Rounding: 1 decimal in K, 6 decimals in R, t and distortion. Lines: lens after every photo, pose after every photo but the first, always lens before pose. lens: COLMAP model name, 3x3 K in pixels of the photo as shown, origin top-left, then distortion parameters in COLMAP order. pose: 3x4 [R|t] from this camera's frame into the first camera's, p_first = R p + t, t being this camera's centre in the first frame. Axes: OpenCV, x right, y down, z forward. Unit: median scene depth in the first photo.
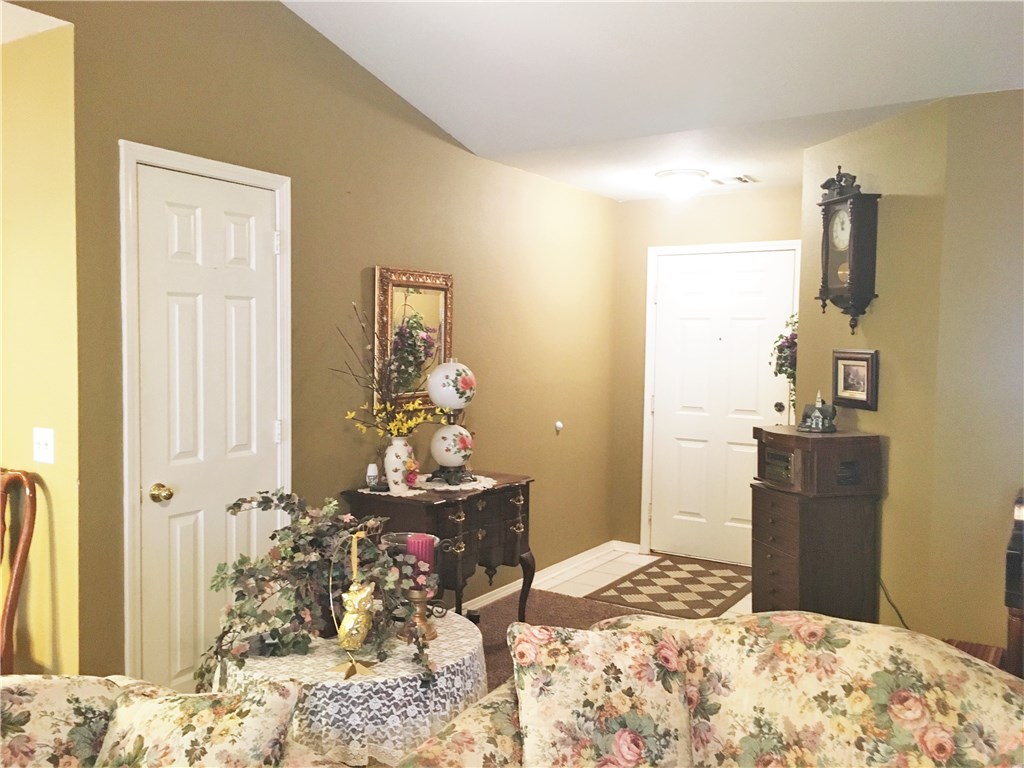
lens RADIAL K [[873.1, 0, 515.5], [0, 873.1, 381.6], [0, 0, 1]] dist [0.068911, -0.091875]
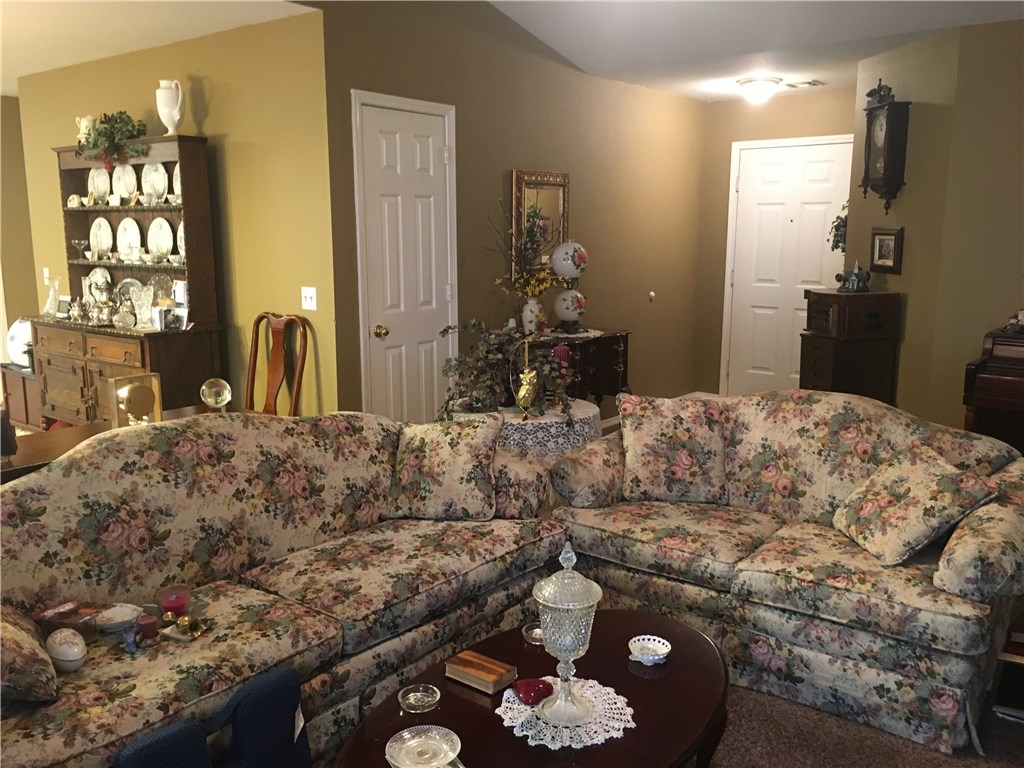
lens RADIAL K [[873.1, 0, 510.4], [0, 873.1, 381.6], [0, 0, 1]] dist [0.068911, -0.091875]
pose [[0.993418, 0.005162, -0.114431, -0.011351], [0.009256, 0.992100, 0.125110, 0.024539], [0.114173, -0.125345, 0.985522, -0.408454]]
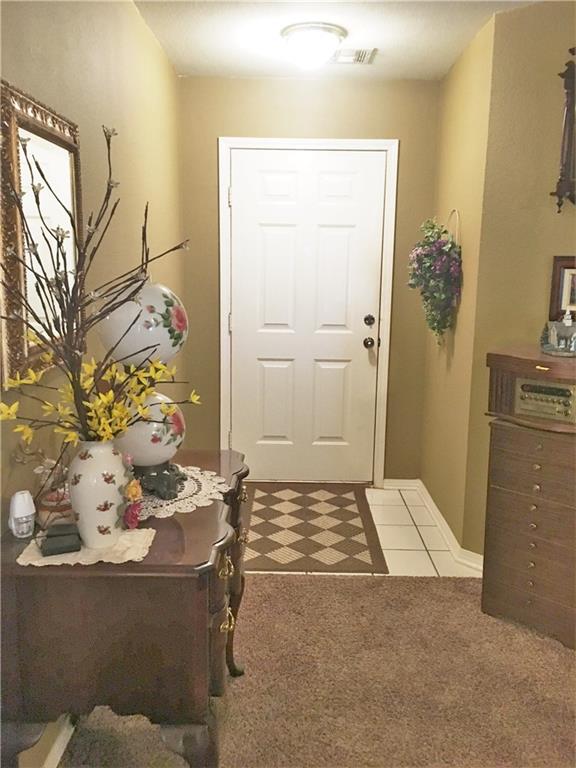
lens RADIAL K [[654.8, 0, 289.7], [0, 654.8, 380.7], [0, 0, 1]] dist [0.068911, -0.091875]
pose [[0.849472, -0.097839, 0.518484, -0.255308], [0.024308, 0.988871, 0.146776, -0.022028], [-0.527074, -0.112079, 0.842396, 0.704225]]
